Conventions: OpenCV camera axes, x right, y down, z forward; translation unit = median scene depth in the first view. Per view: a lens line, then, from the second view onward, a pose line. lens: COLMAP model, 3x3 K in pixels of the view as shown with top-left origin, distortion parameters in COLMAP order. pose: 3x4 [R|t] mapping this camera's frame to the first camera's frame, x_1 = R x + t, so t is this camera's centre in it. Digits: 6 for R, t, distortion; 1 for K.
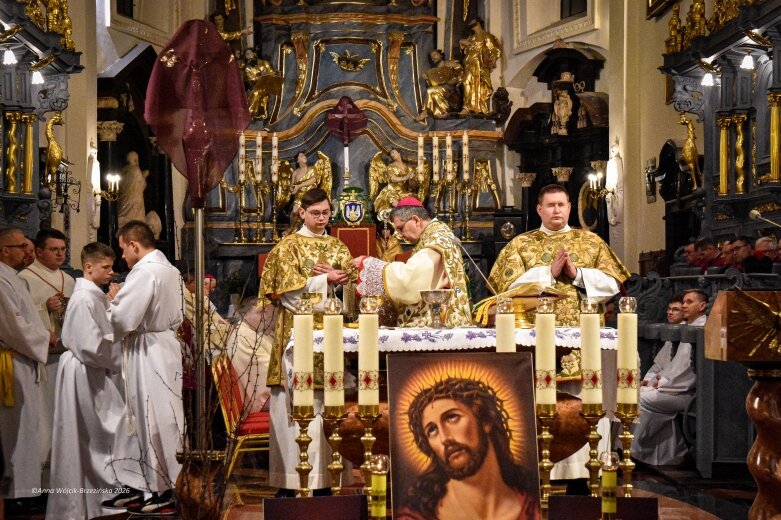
lens RADIAL K [[1616.4, 0, 408.9], [0, 1616.4, 286.1], [0, 0, 1]] dist [0.195732, -0.136814]
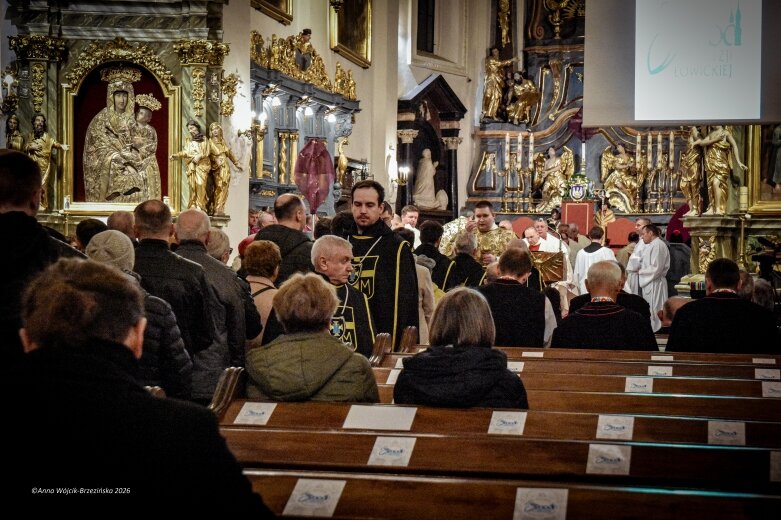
lens RADIAL K [[1616.4, 0, 408.9], [0, 1616.4, 286.1], [0, 0, 1]] dist [0.195732, -0.136814]
pose [[0.966011, 0.024965, -0.257293, 0.176123], [-0.017741, 0.999382, 0.030358, -0.004203], [0.257892, -0.024762, 0.965857, -0.369350]]
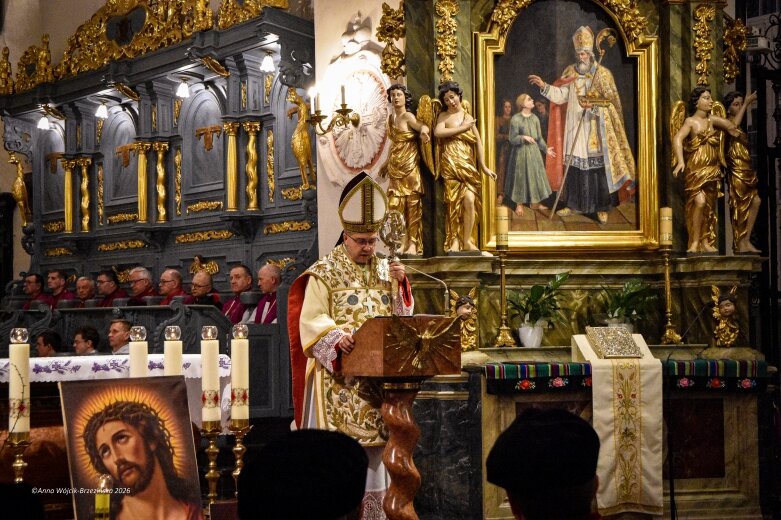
lens RADIAL K [[1567.8, 0, 390.6], [0, 1567.8, 294.6], [0, 0, 1]] dist [0.206256, -0.033681]
pose [[0.851197, 0.001741, 0.524844, -0.105371], [0.006836, 0.999873, -0.014403, 0.000657], [-0.524802, 0.015848, 0.851077, 0.004178]]
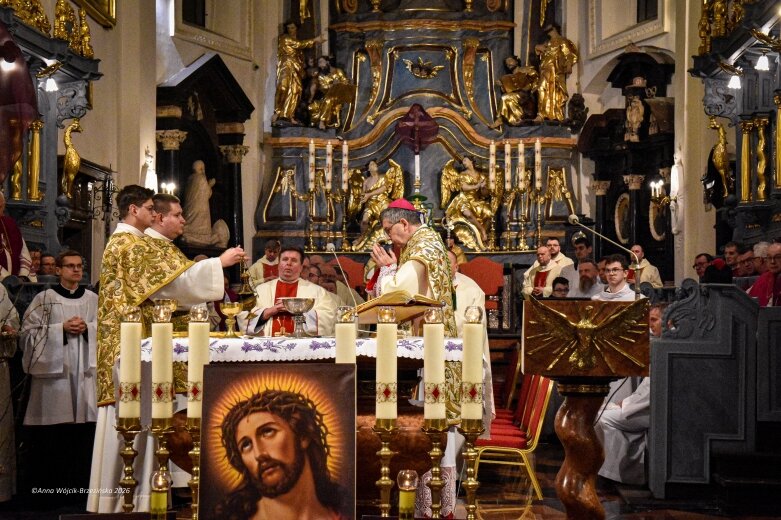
lens RADIAL K [[1616.4, 0, 408.9], [0, 1616.4, 286.1], [0, 0, 1]] dist [0.195732, -0.136814]
pose [[0.994725, 0.005929, -0.102402, 0.058417], [-0.006606, 0.999959, -0.006267, 0.000322], [0.102361, 0.006910, 0.994723, 0.017601]]
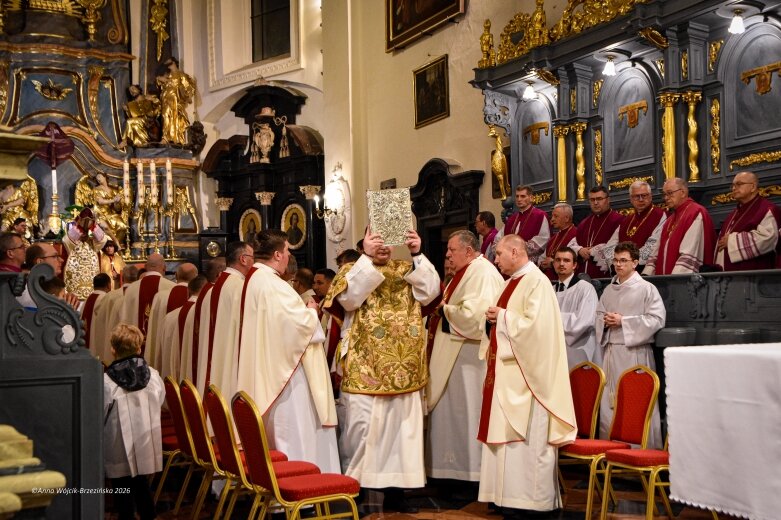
lens RADIAL K [[1137.8, 0, 390.2], [0, 1137.8, 289.0], [0, 0, 1]] dist [0.090775, 0.066468]
pose [[0.935566, -0.011903, 0.352951, -0.099423], [0.016292, 0.999822, -0.009465, 0.002220], [-0.352775, 0.014606, 0.935594, 0.225940]]
